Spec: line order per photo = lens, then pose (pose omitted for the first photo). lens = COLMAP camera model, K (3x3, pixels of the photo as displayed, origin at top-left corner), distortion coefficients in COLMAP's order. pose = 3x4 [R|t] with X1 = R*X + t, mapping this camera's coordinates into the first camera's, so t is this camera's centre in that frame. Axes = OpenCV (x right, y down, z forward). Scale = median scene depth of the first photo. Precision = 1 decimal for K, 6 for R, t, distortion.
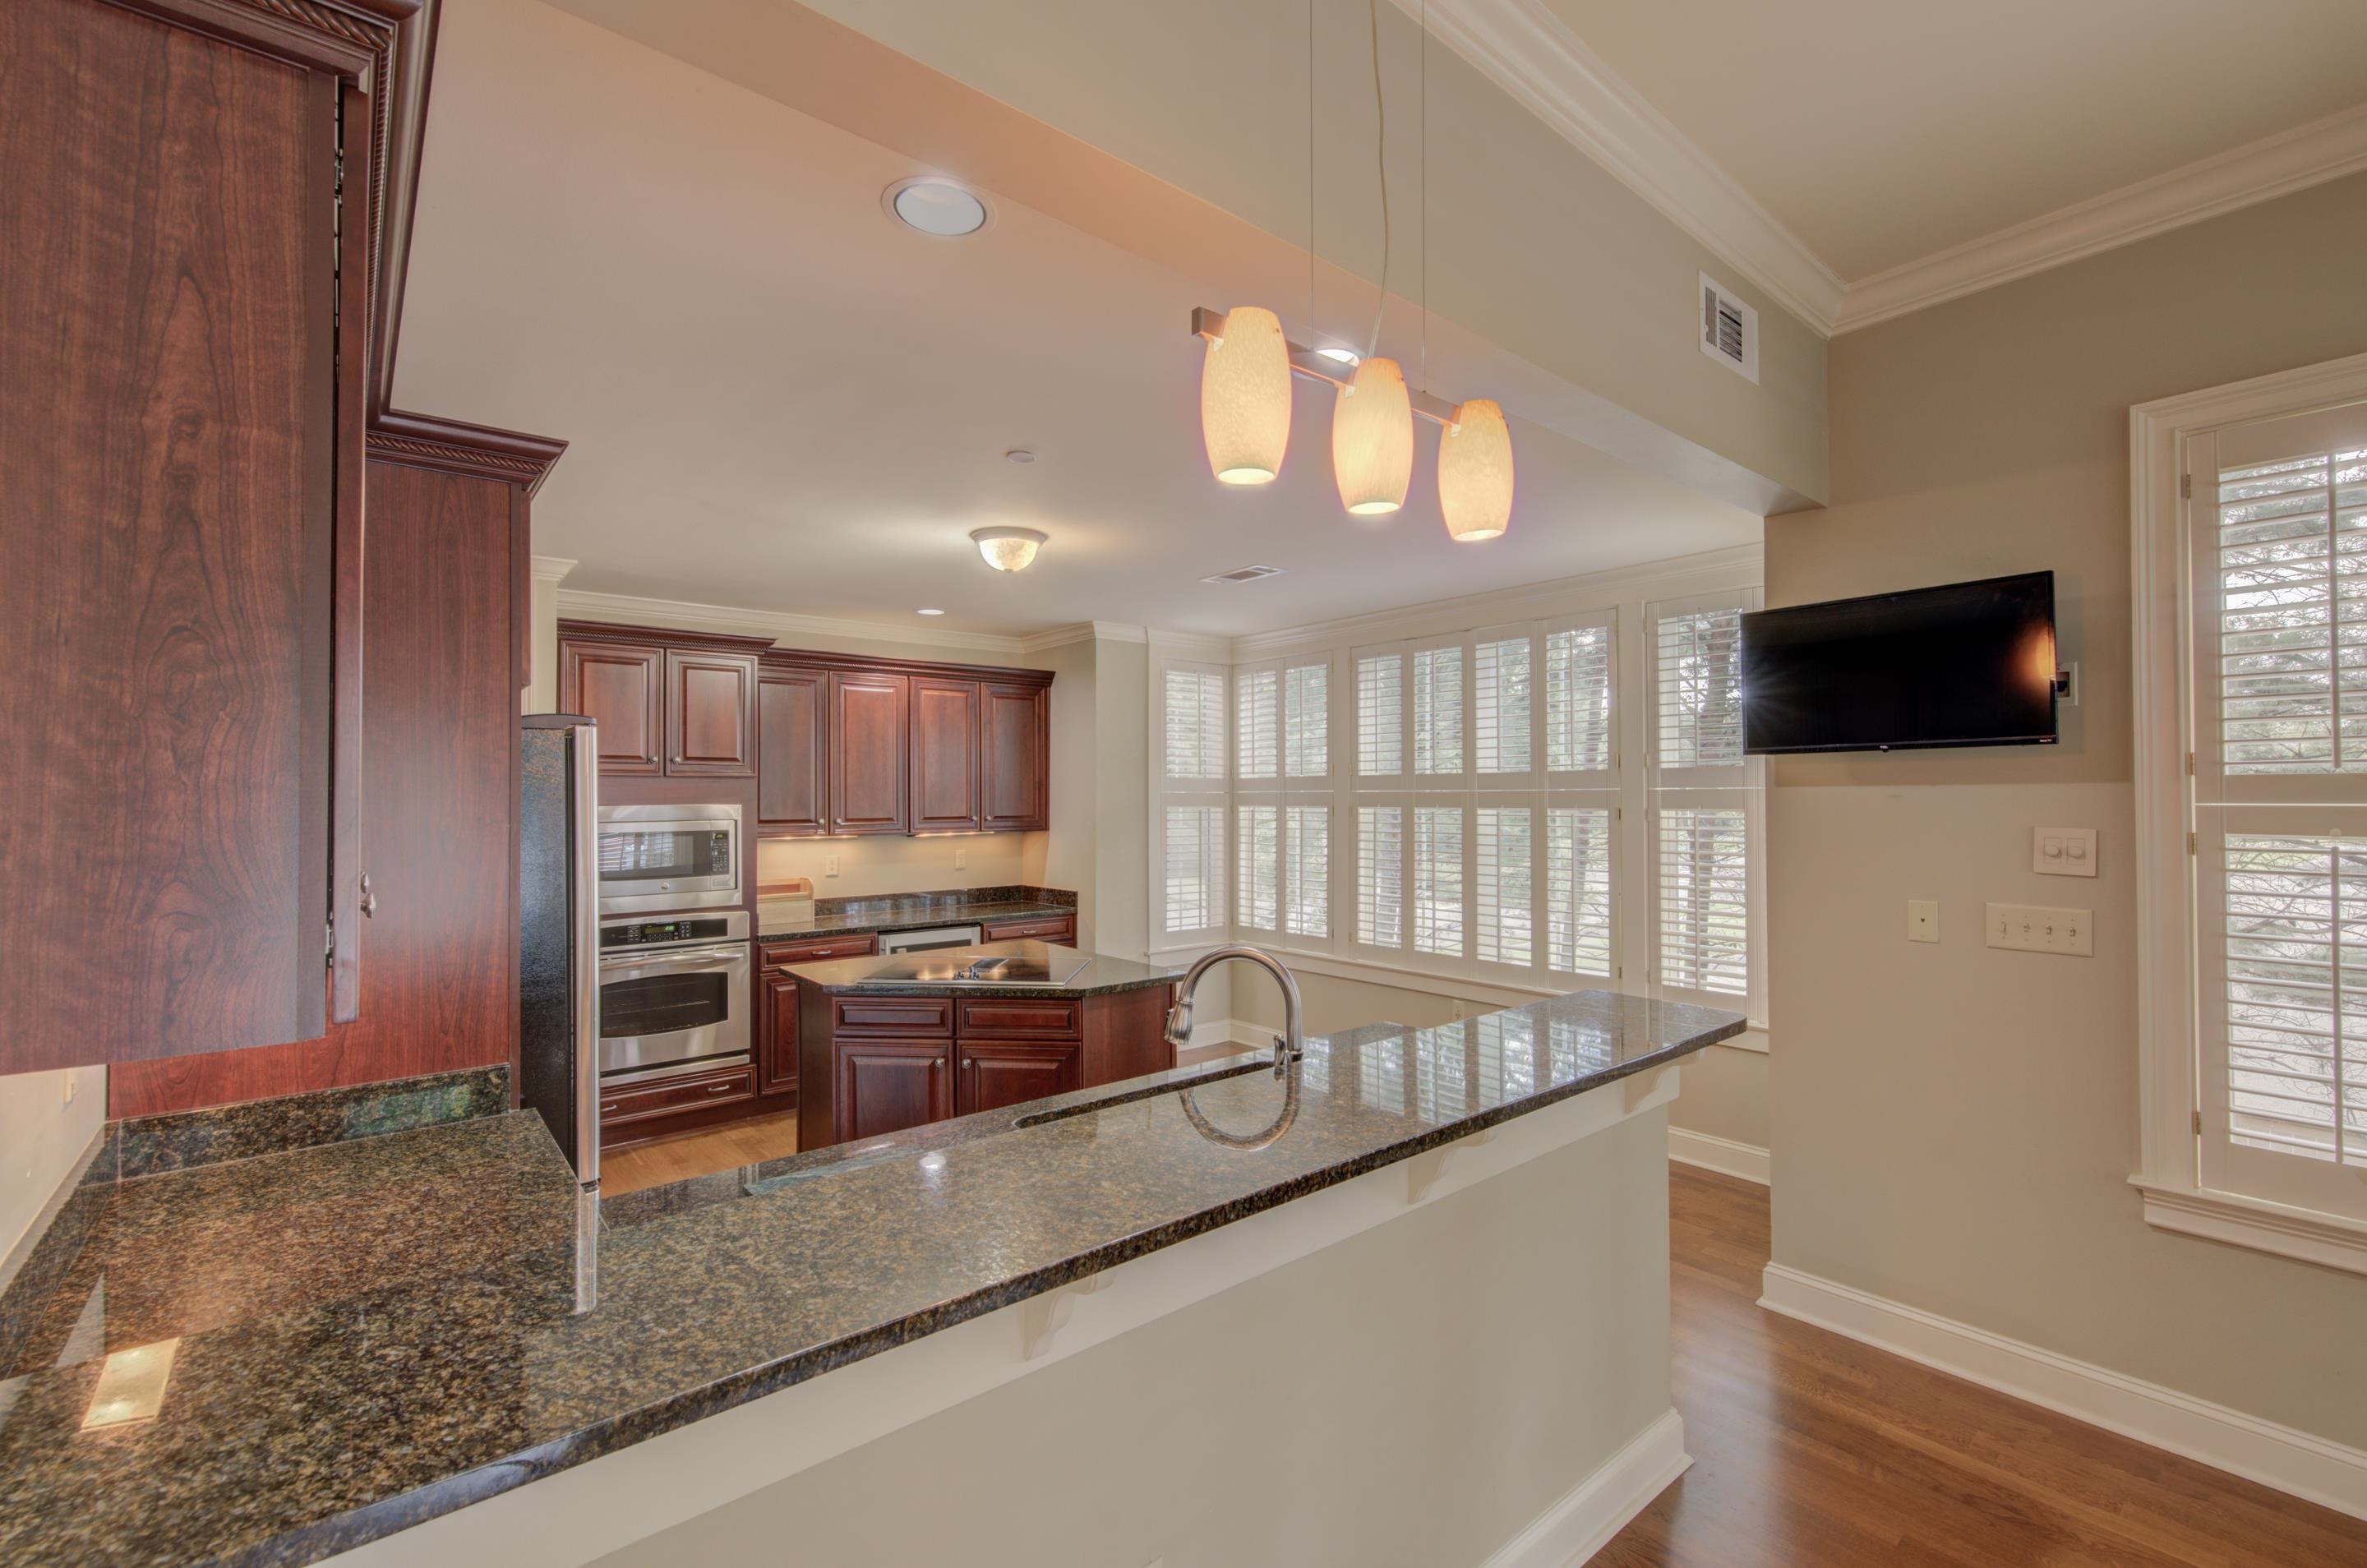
lens RADIAL K [[1006.1, 0, 1186.8], [0, 1006.1, 782.0], [0, 0, 1]] dist [0.000509, 0.000815]
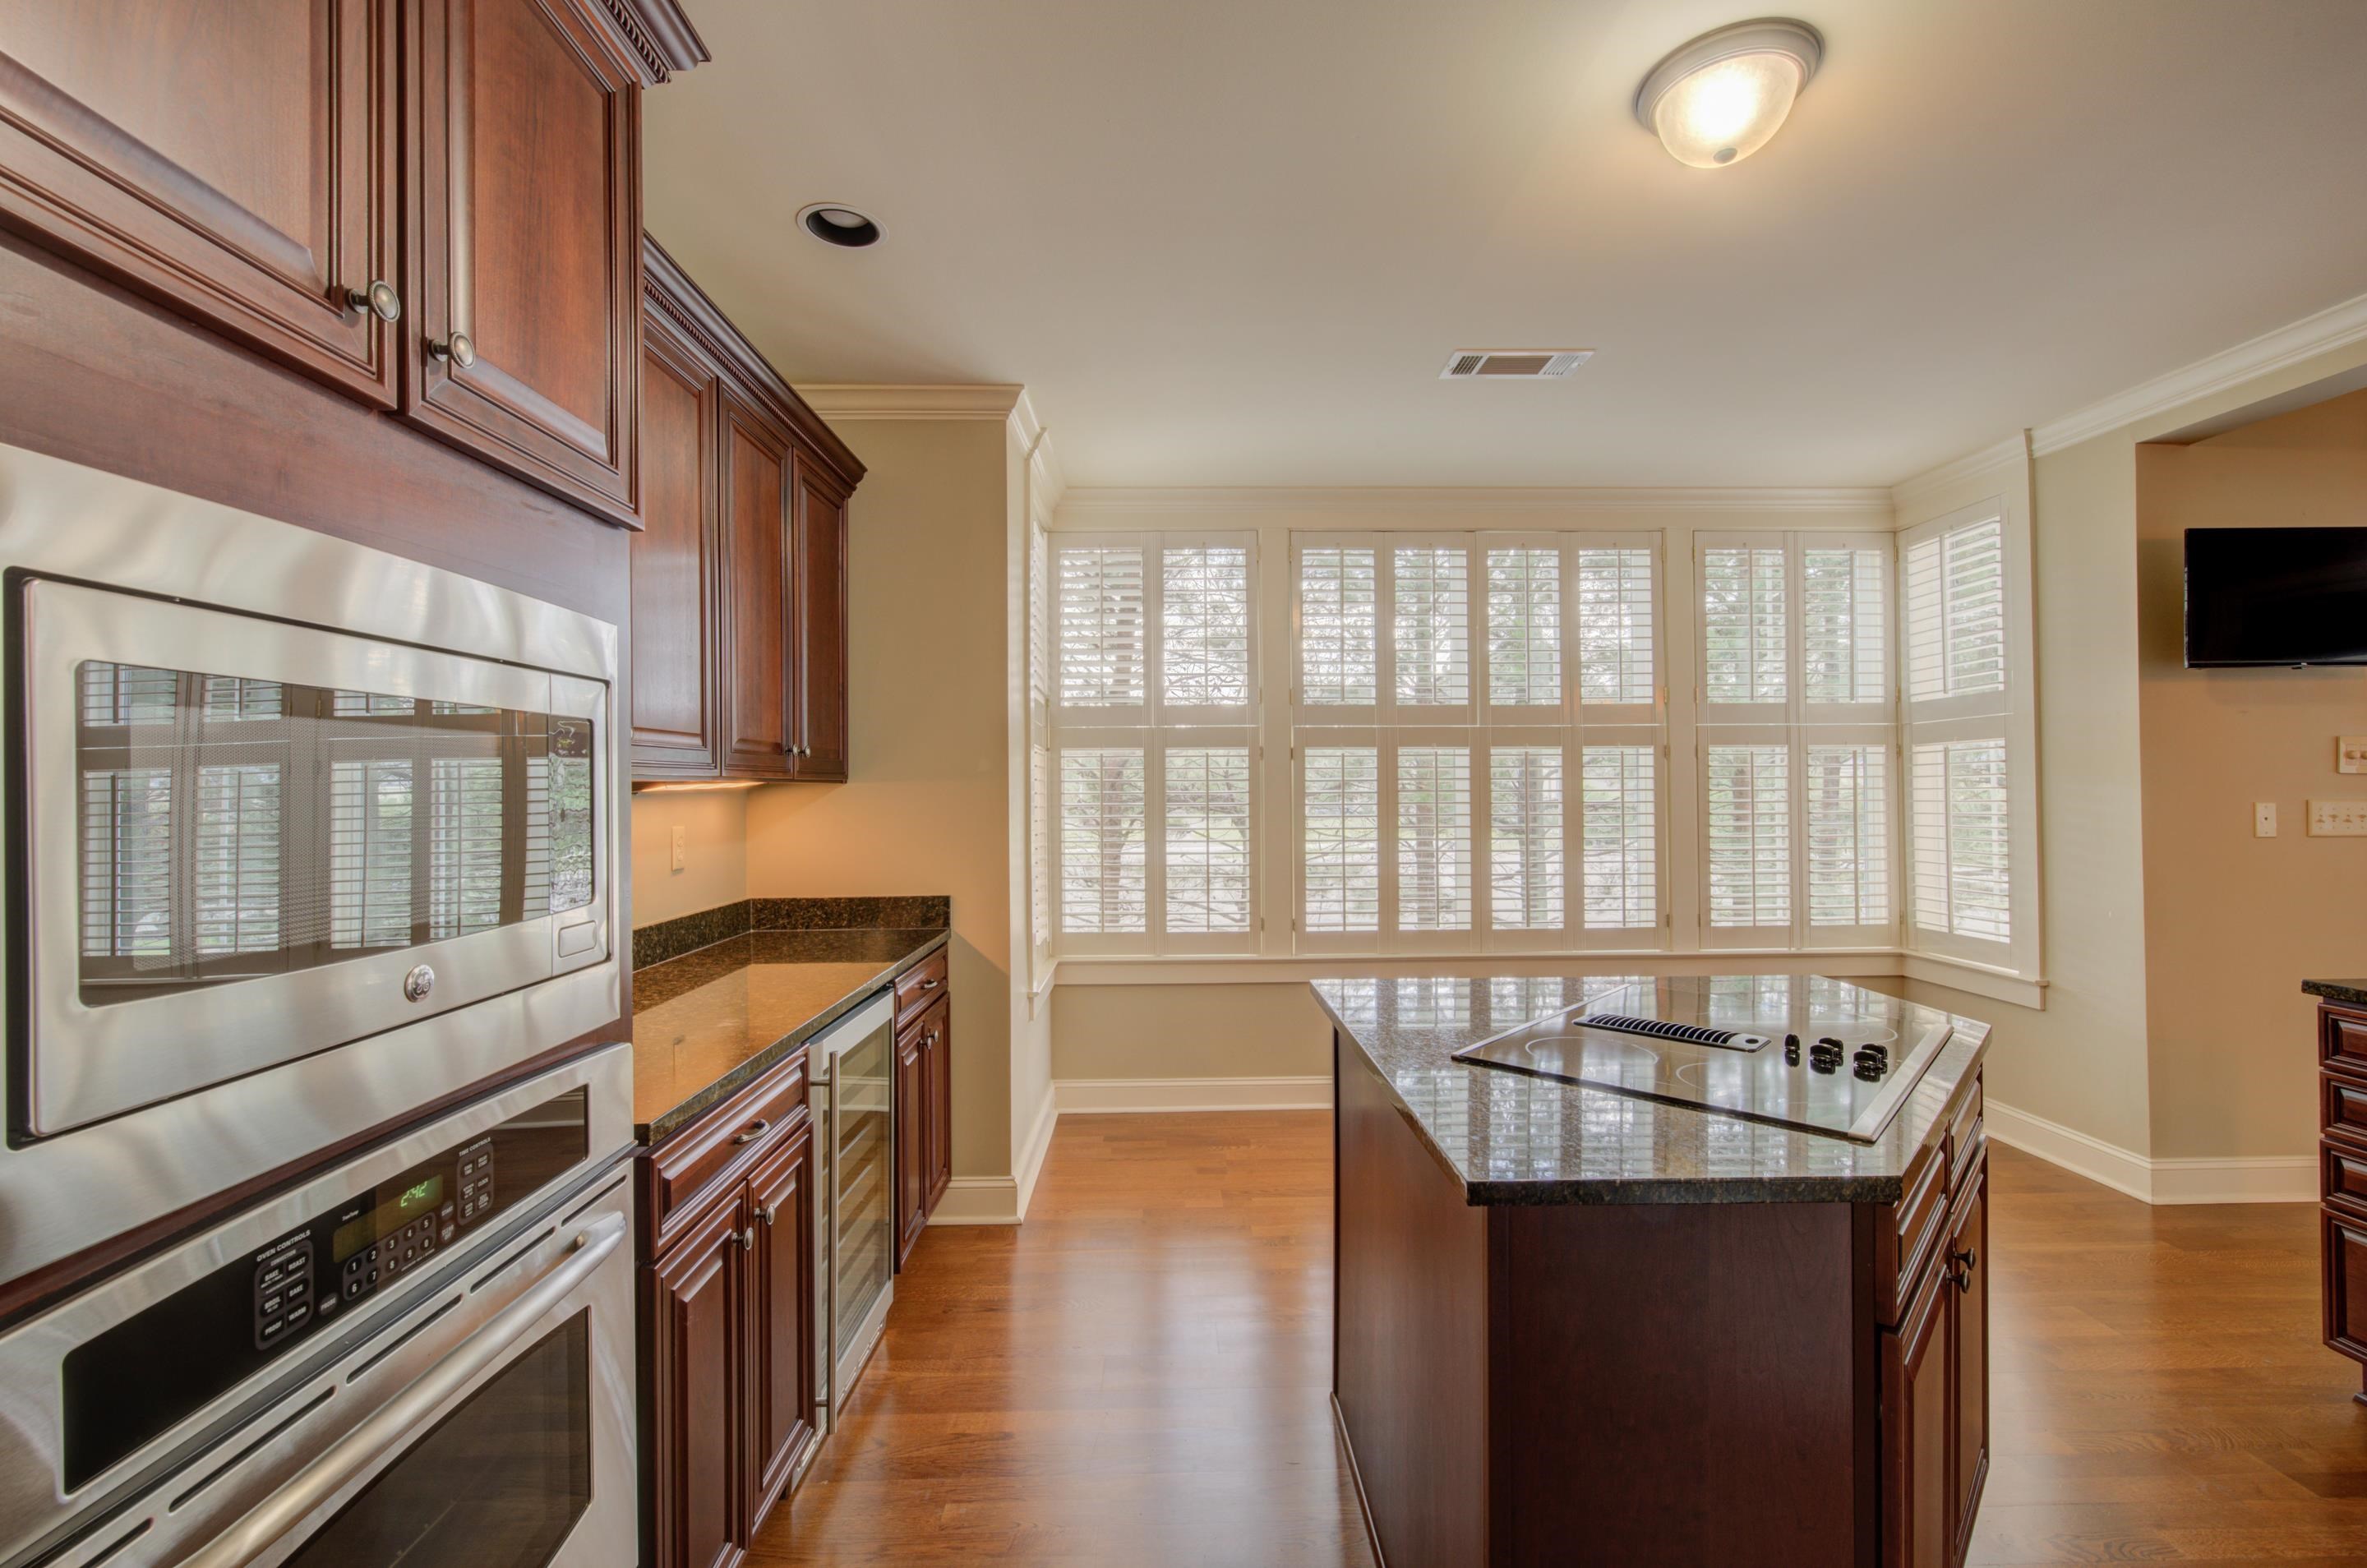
lens RADIAL K [[1000.0, 0, 1183.5], [0, 1000.0, 784.0], [0, 0, 1]] dist [-0.000778, -0.000247]
pose [[0.625622, 0.003961, 0.780117, -0.552382], [-0.007528, 0.999971, 0.000960, 0.061922], [-0.780090, -0.006473, 0.625633, 0.736569]]
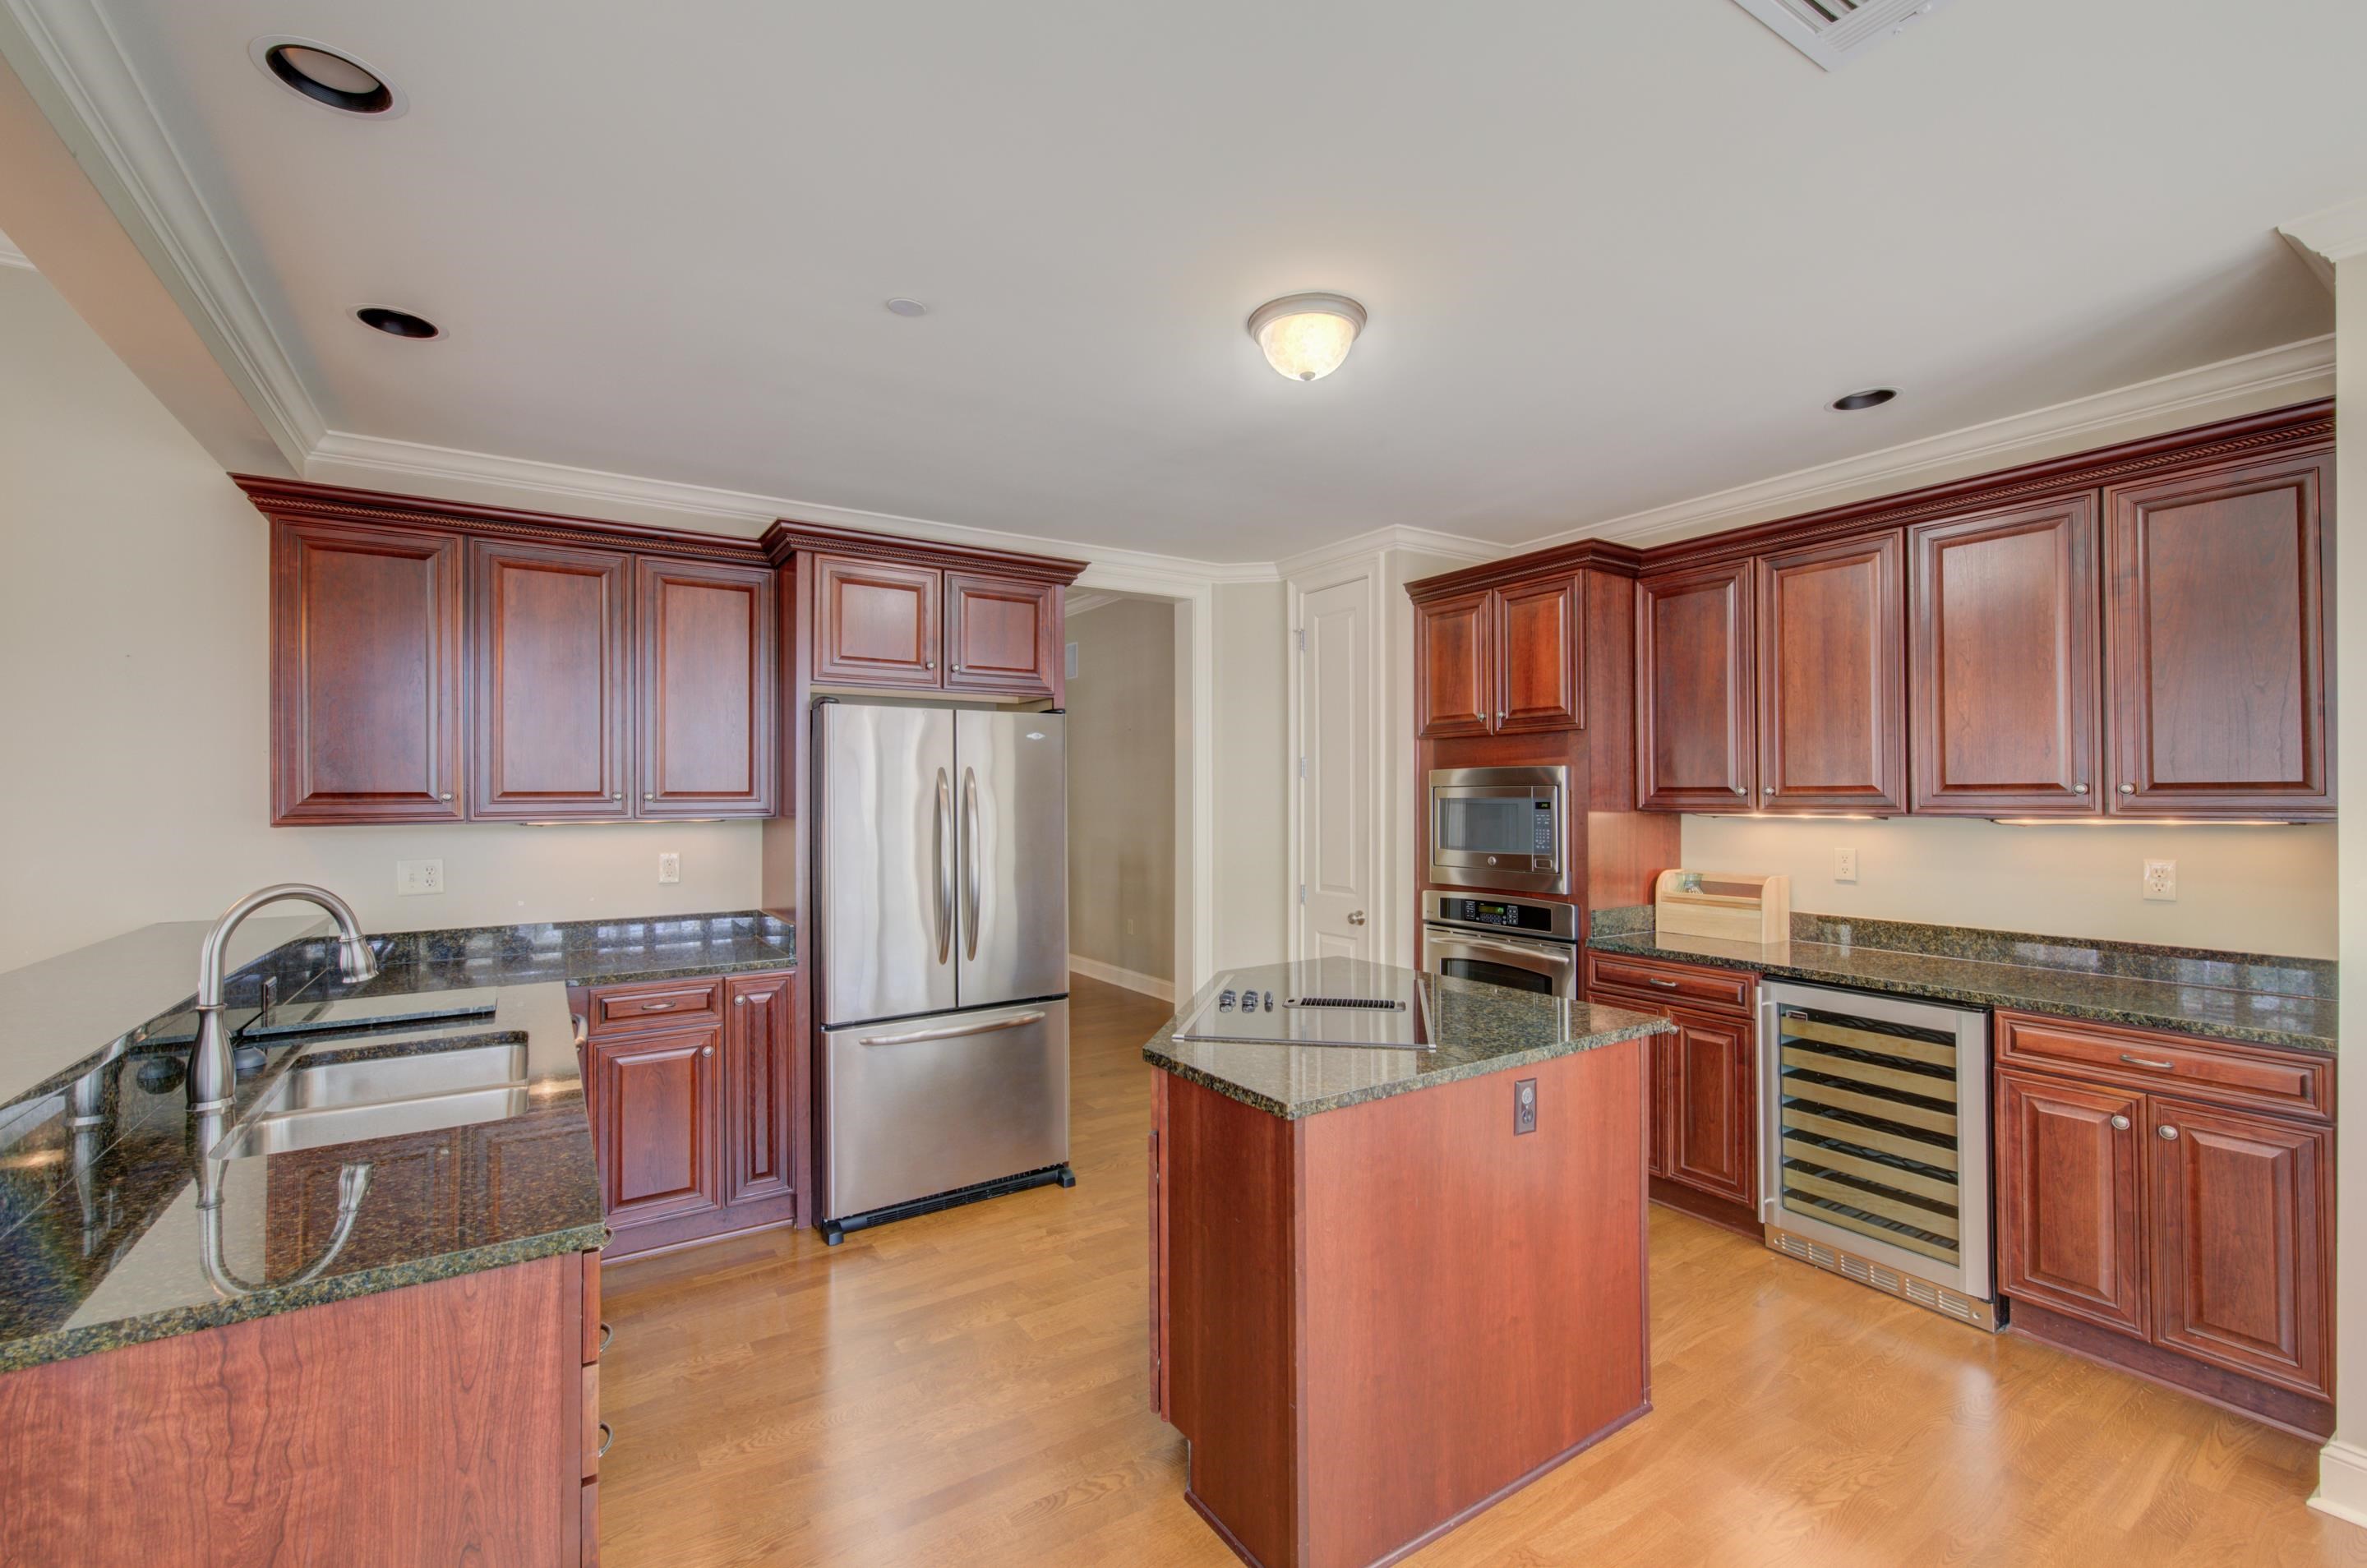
lens RADIAL K [[1000.0, 0, 1183.5], [0, 1000.0, 784.0], [0, 0, 1]] dist [-0.000778, -0.000247]
pose [[-0.124313, -0.005755, -0.992226, 0.361039], [0.016708, 0.999829, -0.007893, 0.038022], [0.992102, -0.017560, -0.124196, 0.808631]]
